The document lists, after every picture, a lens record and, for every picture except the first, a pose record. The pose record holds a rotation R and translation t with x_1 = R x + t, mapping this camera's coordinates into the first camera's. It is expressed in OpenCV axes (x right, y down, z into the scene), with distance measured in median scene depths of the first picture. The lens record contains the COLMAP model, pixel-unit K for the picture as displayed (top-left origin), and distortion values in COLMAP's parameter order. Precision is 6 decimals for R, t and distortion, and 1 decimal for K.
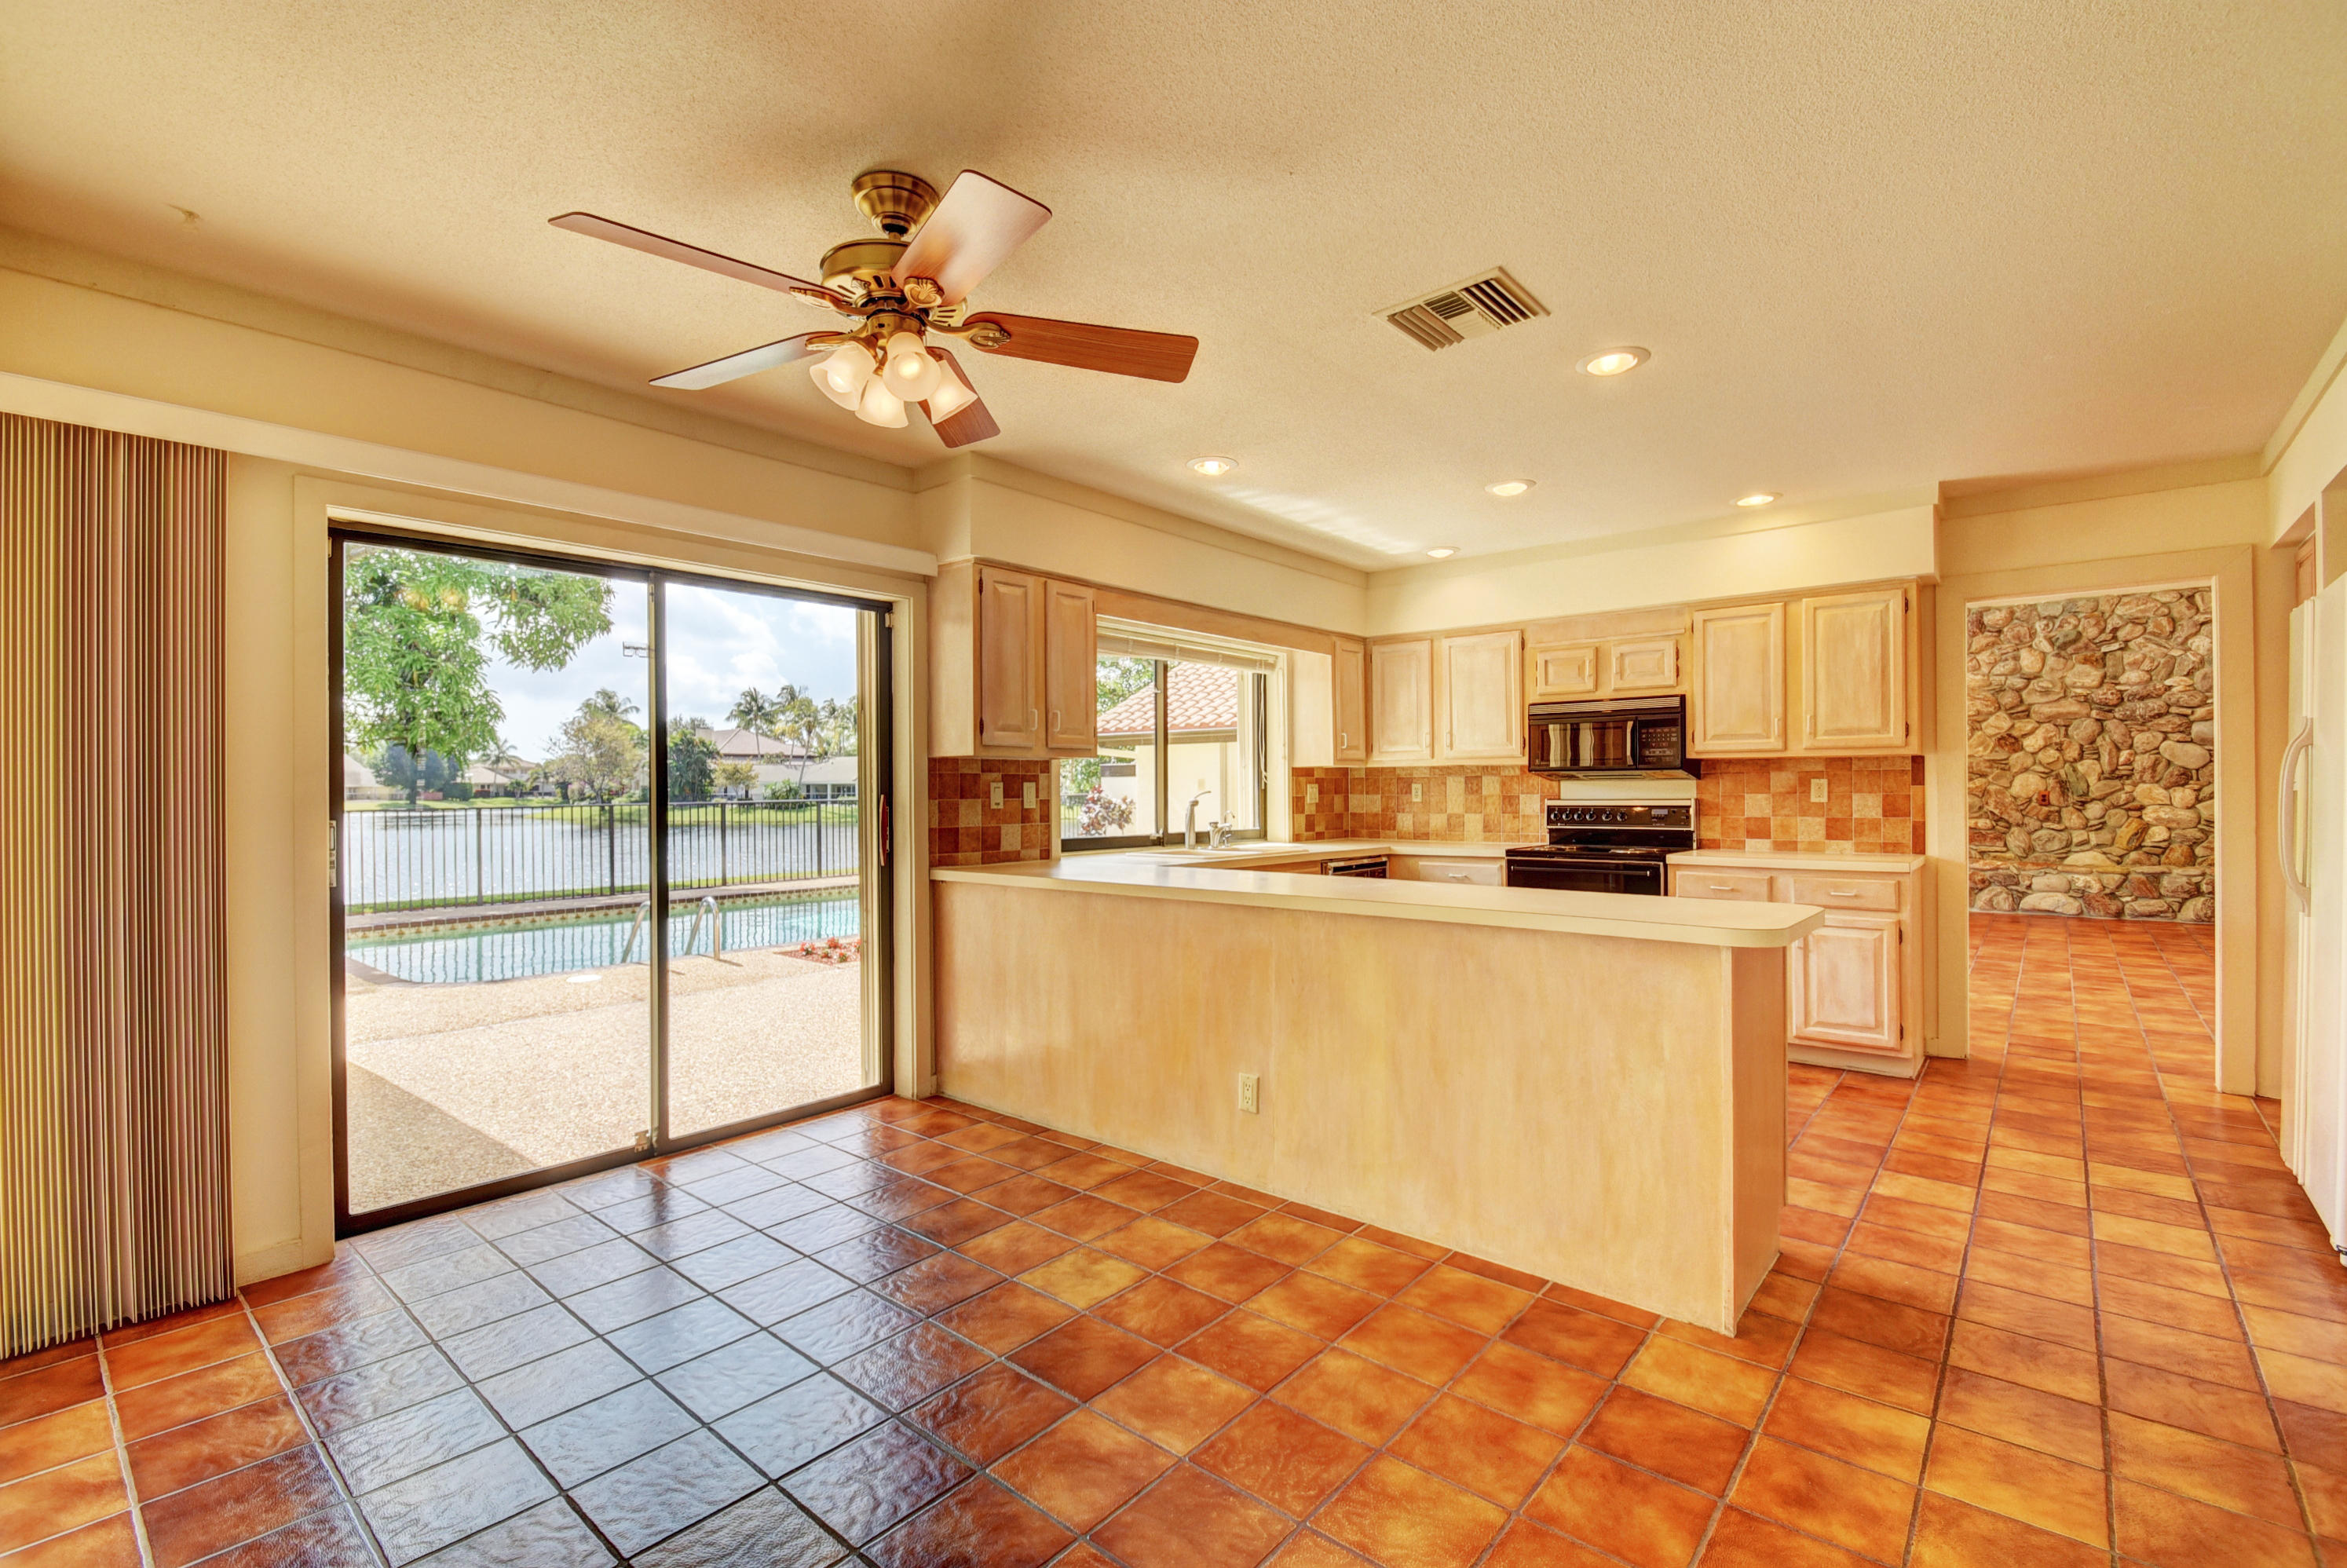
lens RADIAL K [[1034.5, 0, 1166.2], [0, 1034.5, 782.0], [0, 0, 1]] dist [-0.002450, -0.007756]
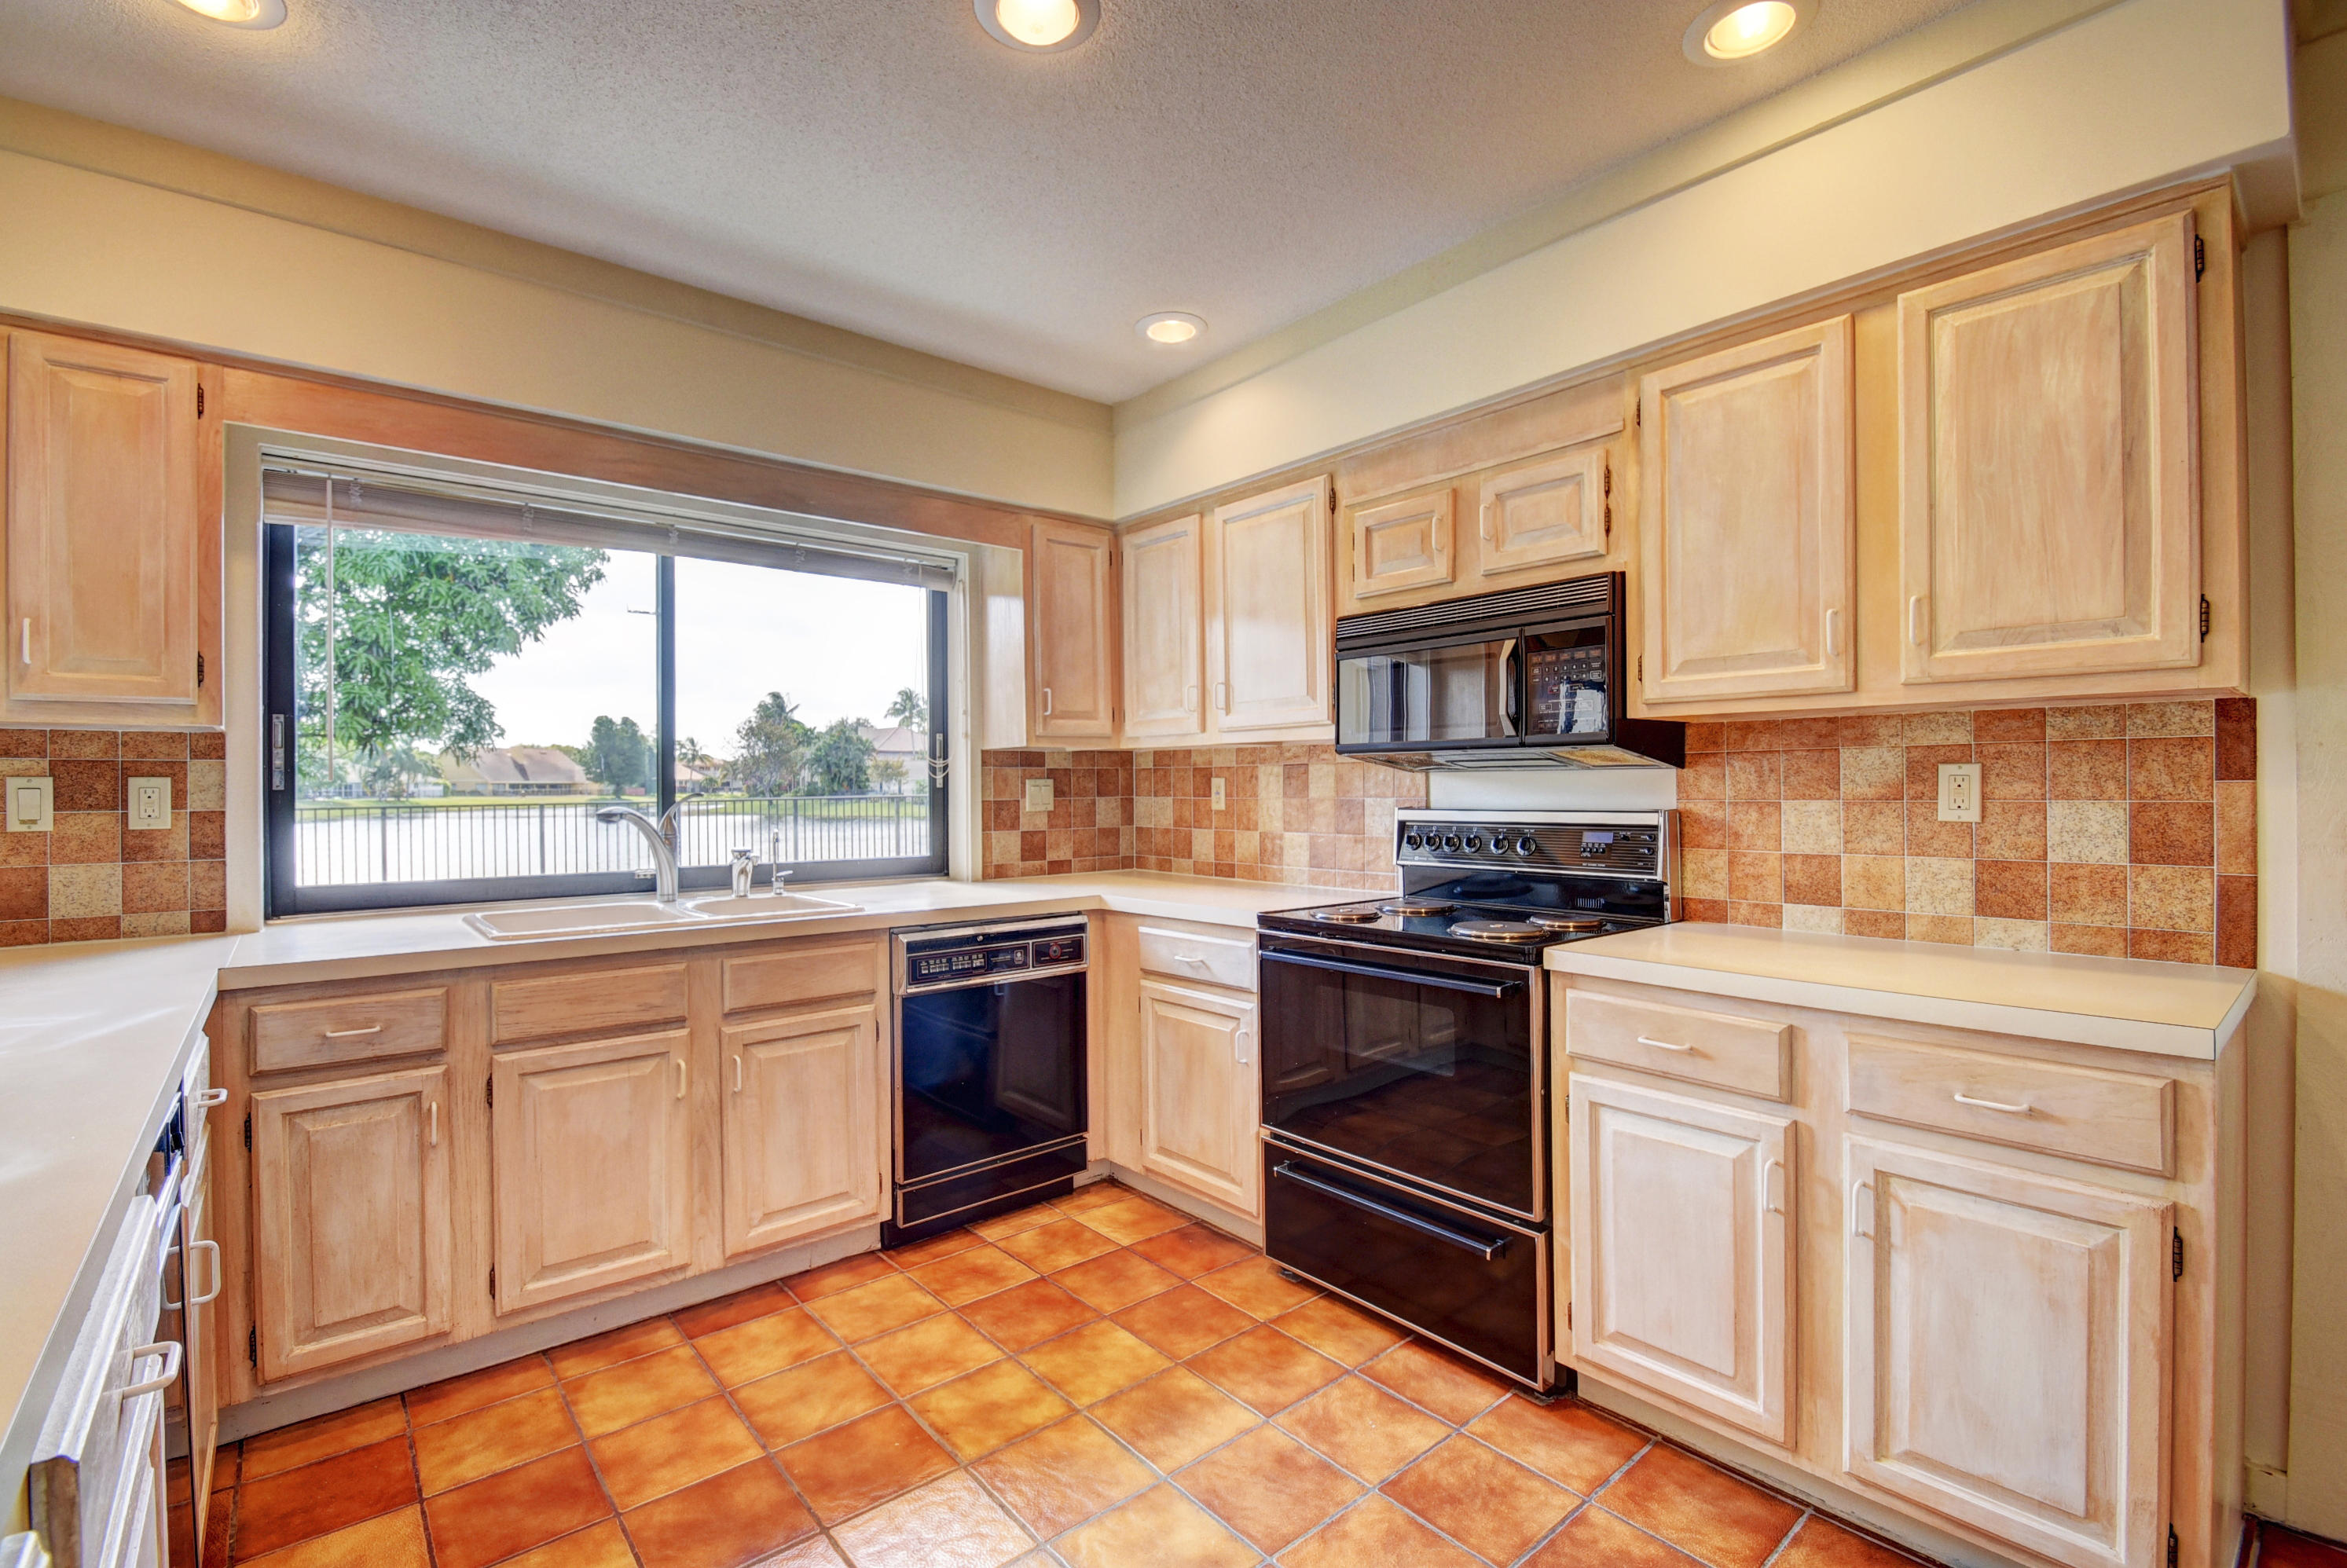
lens RADIAL K [[1034.4, 0, 1175.1], [0, 1034.4, 785.1], [0, 0, 1]] dist [-0.002450, -0.007756]
pose [[0.987469, -0.001359, -0.157809, 0.373131], [0.002540, 0.999970, 0.007277, 0.001412], [0.157794, -0.007587, 0.987443, 0.524276]]
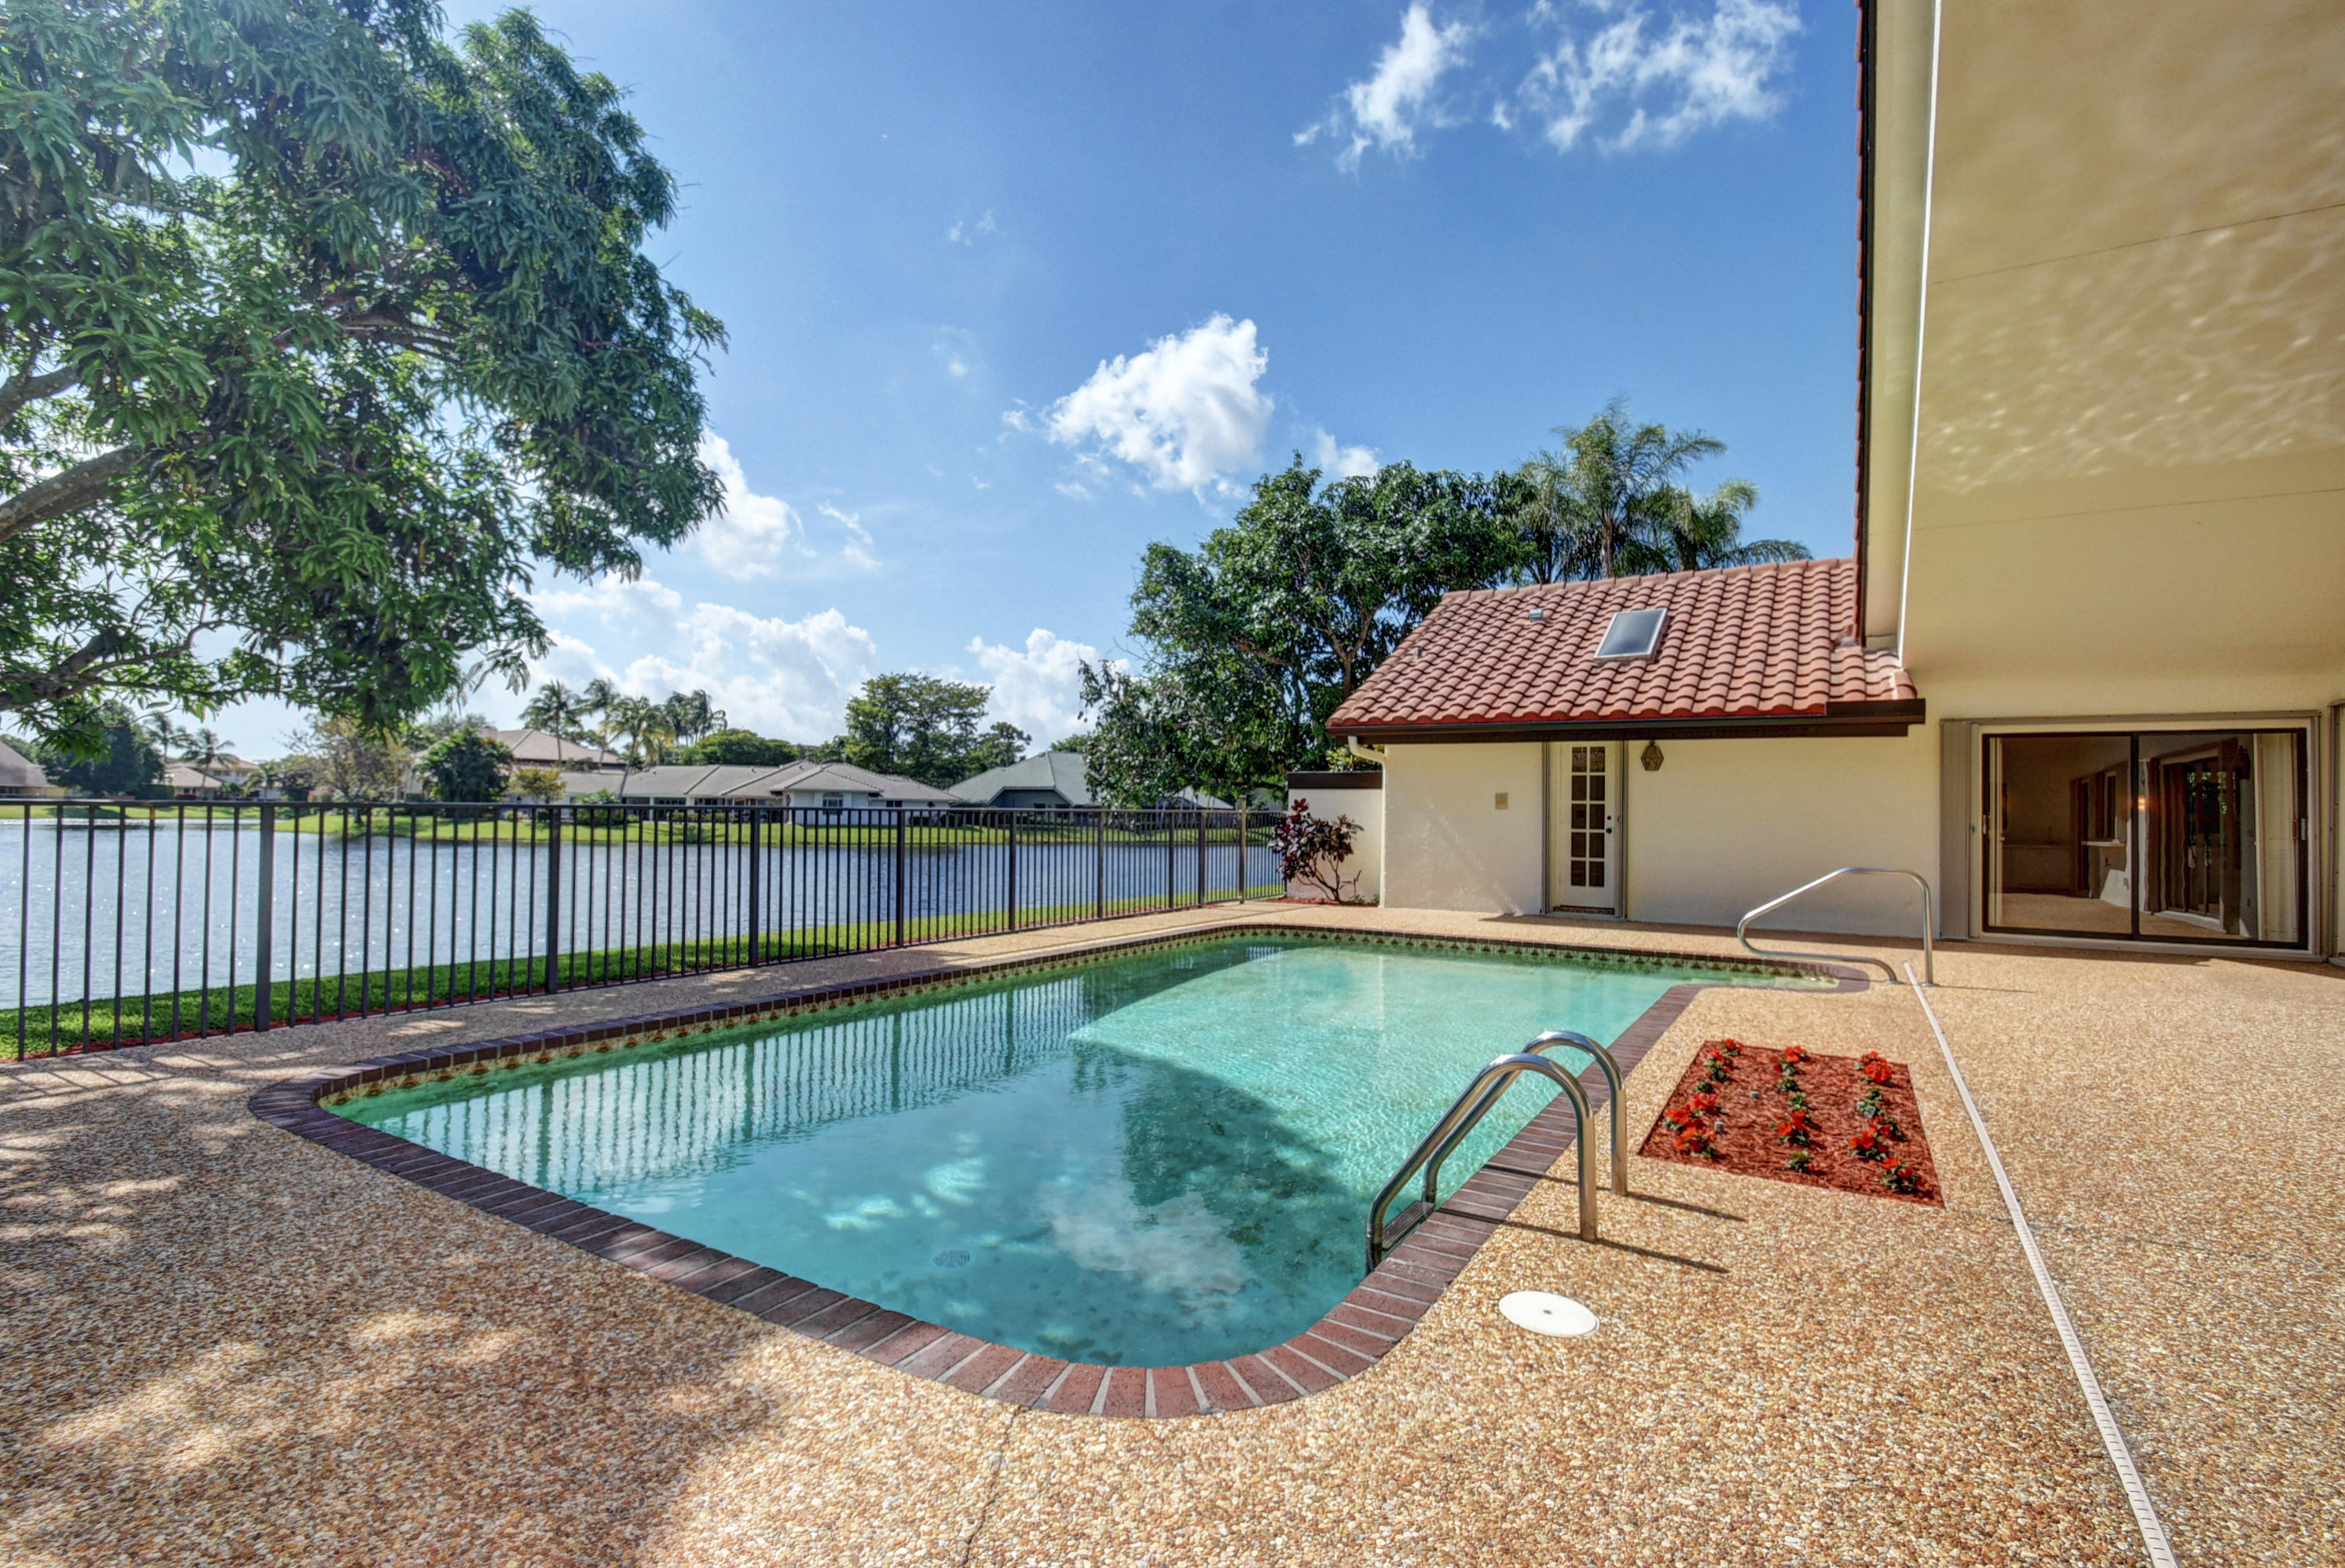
lens RADIAL K [[1090.6, 0, 1183.2], [0, 1090.6, 790.0], [0, 0, 1]] dist [-0.015091, -0.003996]
pose [[0.985098, 0.022538, 0.170512, -0.690695], [-0.020200, 0.999677, -0.015432, 0.024919], [-0.170804, 0.011757, 0.985235, 0.618379]]
